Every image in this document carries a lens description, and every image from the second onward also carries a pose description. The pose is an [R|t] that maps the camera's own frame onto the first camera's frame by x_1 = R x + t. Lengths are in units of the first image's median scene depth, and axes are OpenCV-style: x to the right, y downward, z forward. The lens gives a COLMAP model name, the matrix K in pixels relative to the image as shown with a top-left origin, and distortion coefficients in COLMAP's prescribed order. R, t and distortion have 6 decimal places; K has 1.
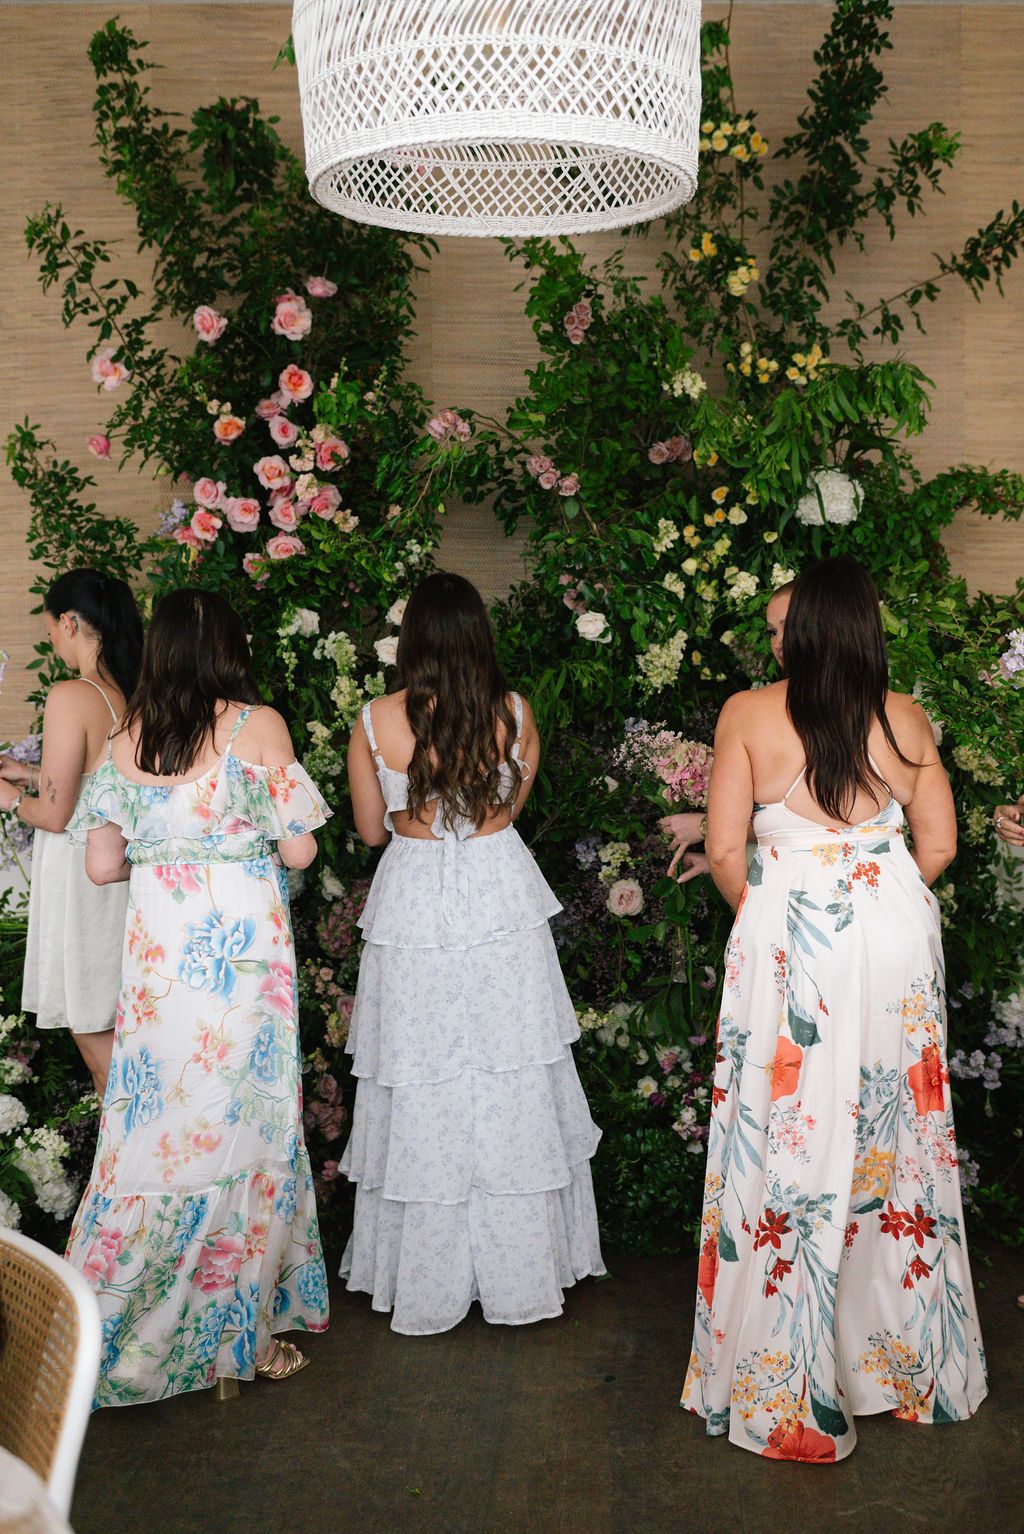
lens RADIAL K [[1496.8, 0, 514.0], [0, 1496.8, 761.0], [0, 0, 1]] dist [-0.166089, 0.000000]
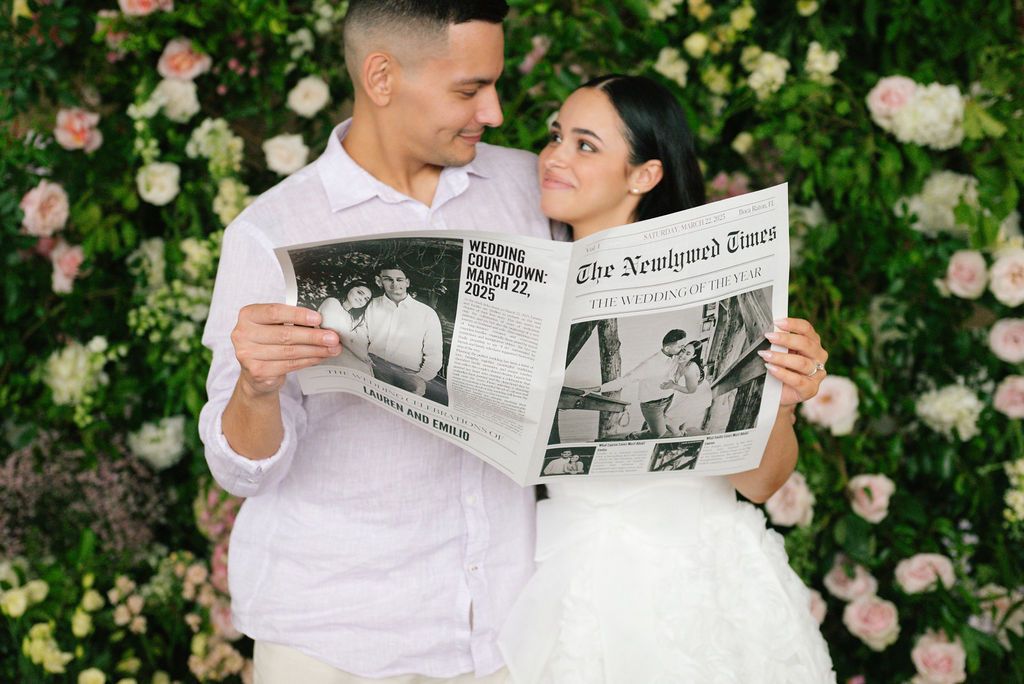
lens RADIAL K [[1477.7, 0, 506.6], [0, 1477.7, 339.9], [0, 0, 1]] dist [0.047215, 0.000000]
pose [[0.999469, 0.028281, 0.016158, 0.015487], [-0.029054, 0.998338, 0.049770, -0.017436], [-0.014724, -0.050213, 0.998630, 0.254191]]
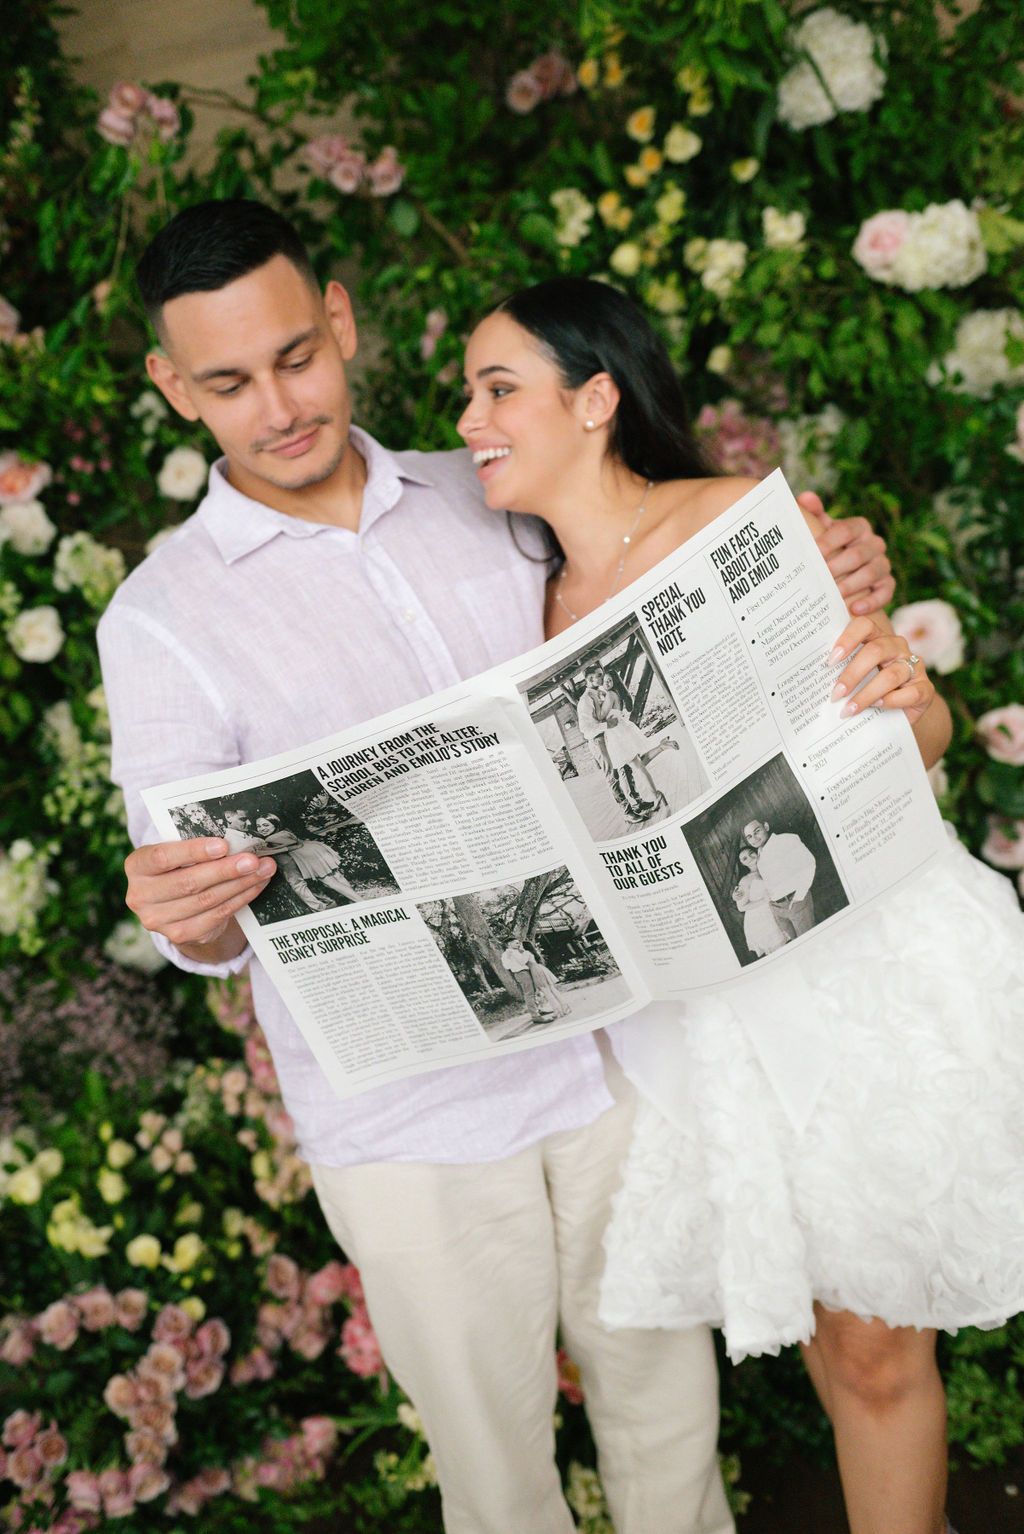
lens RADIAL K [[1657.9, 0, 506.5], [0, 1657.9, 762.9], [0, 0, 1]] dist [0.033712, 0.000000]
pose [[0.960015, -0.279586, -0.014241, 0.026453], [0.279793, 0.956540, 0.082146, -0.007414], [-0.009345, -0.082846, 0.996519, 0.327867]]
